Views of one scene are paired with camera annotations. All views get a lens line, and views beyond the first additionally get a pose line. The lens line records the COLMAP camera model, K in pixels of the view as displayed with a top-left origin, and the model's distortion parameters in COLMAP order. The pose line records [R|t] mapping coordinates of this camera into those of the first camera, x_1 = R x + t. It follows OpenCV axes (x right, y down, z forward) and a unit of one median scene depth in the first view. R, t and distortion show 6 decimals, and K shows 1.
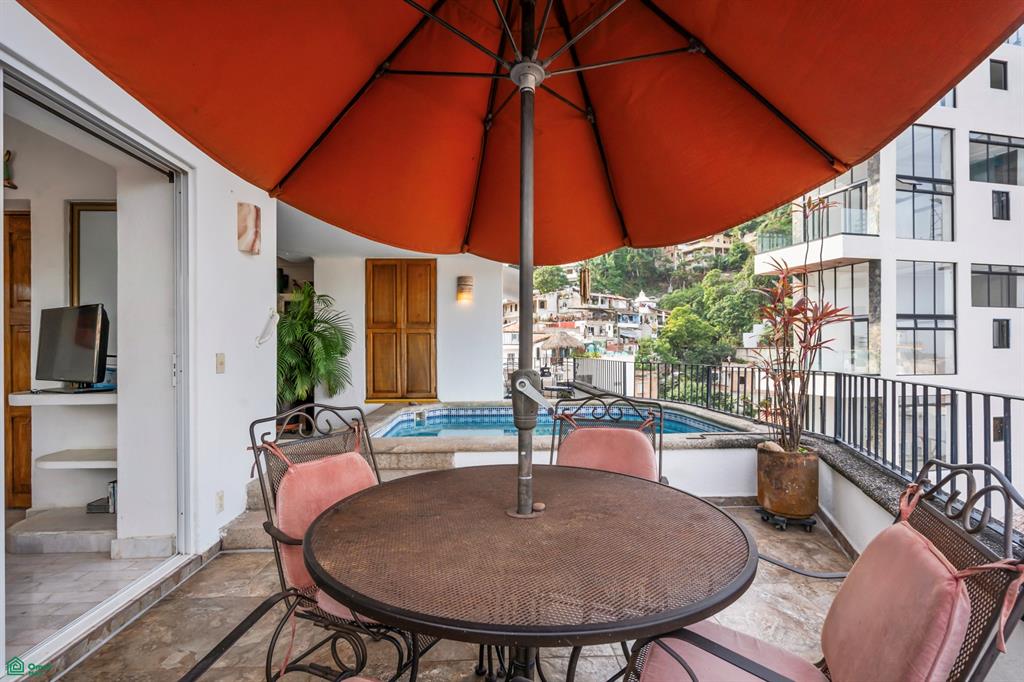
lens RADIAL K [[464.3, 0, 506.0], [0, 464.3, 348.9], [0, 0, 1]] dist [0.001102, 0.001413]
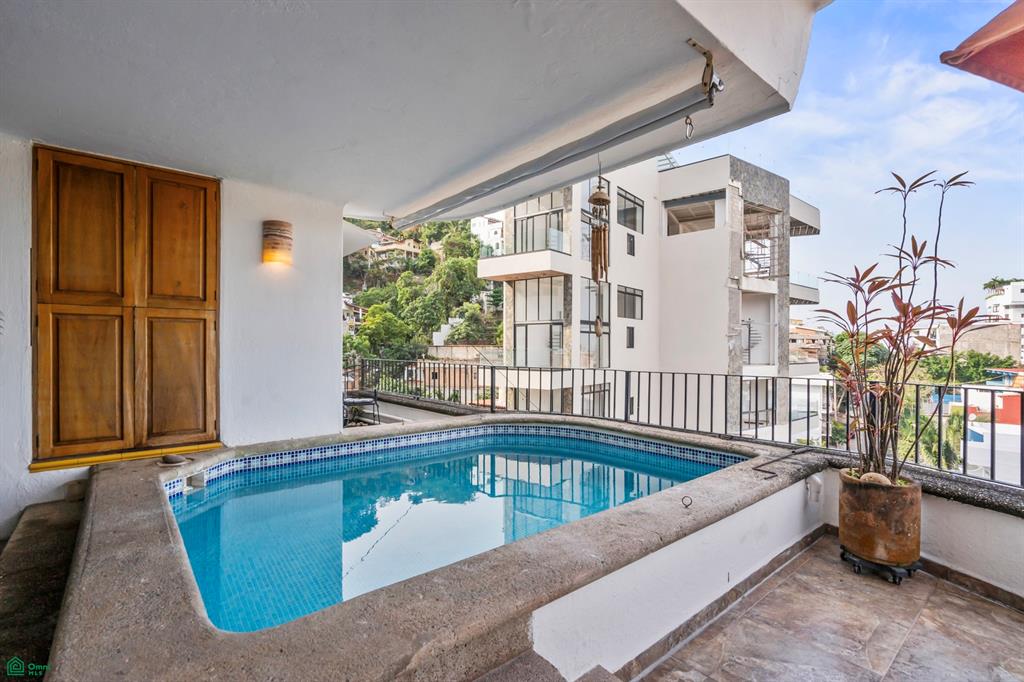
lens RADIAL K [[464.3, 0, 501.1], [0, 464.3, 347.2], [0, 0, 1]] dist [0.001102, 0.001413]
pose [[0.800705, 0.005782, 0.599031, -0.069926], [-0.007635, 0.999971, 0.000554, -0.001551], [-0.599010, -0.005017, 0.800725, 0.126006]]
